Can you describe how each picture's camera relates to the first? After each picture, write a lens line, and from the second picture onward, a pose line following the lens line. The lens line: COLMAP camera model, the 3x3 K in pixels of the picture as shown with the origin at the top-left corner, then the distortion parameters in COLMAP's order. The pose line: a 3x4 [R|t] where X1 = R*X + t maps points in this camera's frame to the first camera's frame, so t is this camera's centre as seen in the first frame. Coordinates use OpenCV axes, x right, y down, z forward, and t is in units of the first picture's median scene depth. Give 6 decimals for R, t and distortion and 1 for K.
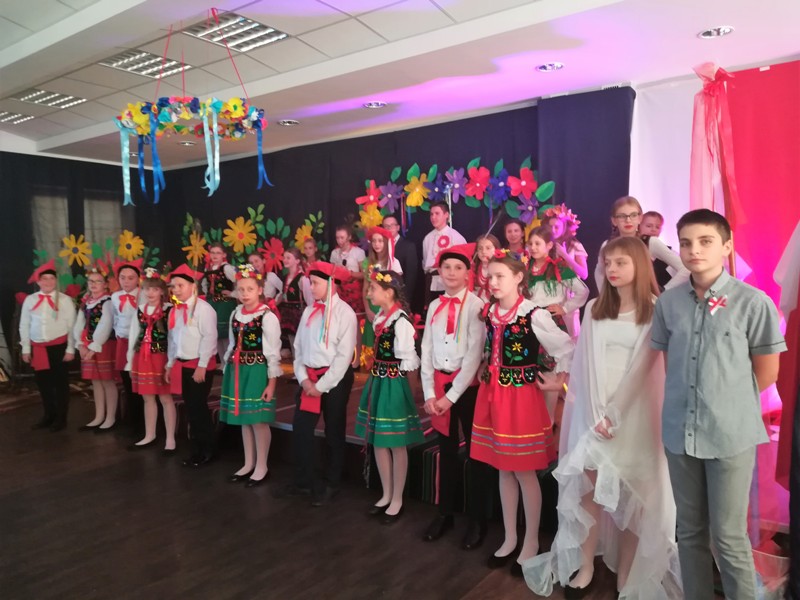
lens RADIAL K [[622.3, 0, 398.8], [0, 622.3, 301.3], [0, 0, 1]] dist [0.065087, -0.094581]
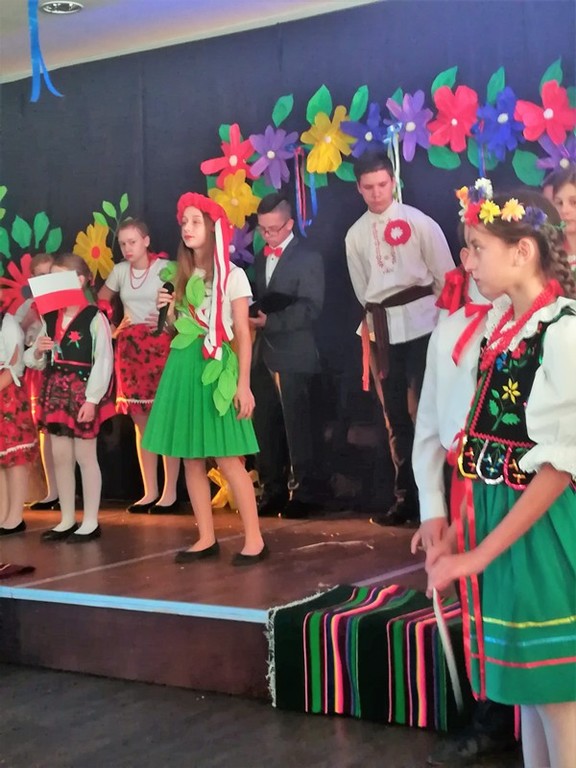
lens RADIAL K [[1302.2, 0, 289.6], [0, 1302.2, 383.2], [0, 0, 1]] dist [0.085924, -0.056657]
pose [[0.999272, -0.025896, 0.028002, -0.037132], [0.026975, 0.998881, -0.038854, 0.055285], [-0.026964, 0.039581, 0.998852, -0.016878]]
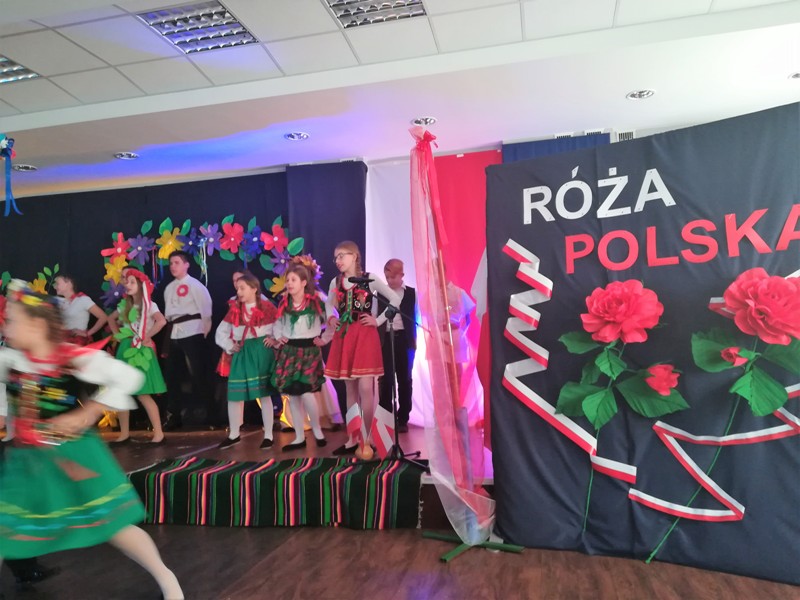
lens RADIAL K [[621.4, 0, 398.5], [0, 621.4, 302.5], [0, 0, 1]] dist [0.054095, -0.072257]
pose [[0.919643, 0.005783, 0.392713, -0.029755], [0.045733, 0.991513, -0.121698, 0.062262], [-0.390084, 0.129879, 0.911573, -0.064461]]
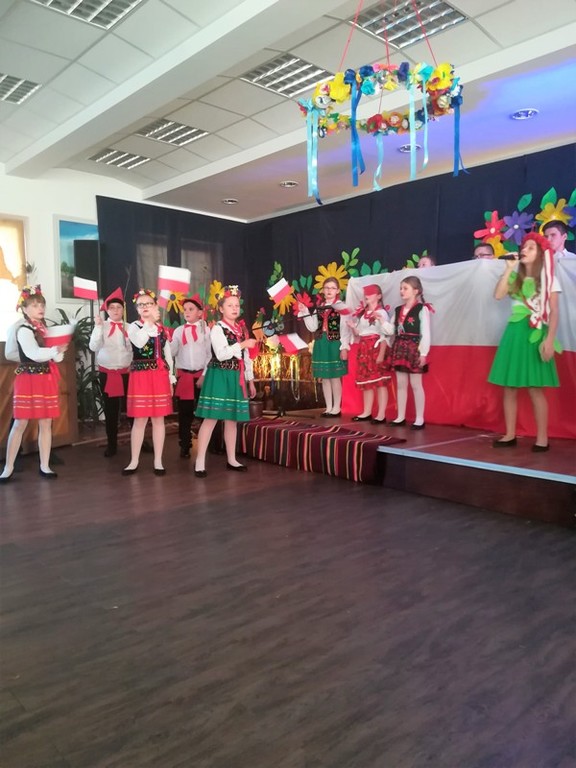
lens RADIAL K [[597.4, 0, 287.9], [0, 597.4, 387.9], [0, 0, 1]] dist [0.065087, -0.094581]
pose [[0.980663, 0.030276, -0.193346, -0.180355], [-0.028471, 0.999521, 0.012110, 0.068783], [0.193620, -0.006372, 0.981056, 0.089528]]
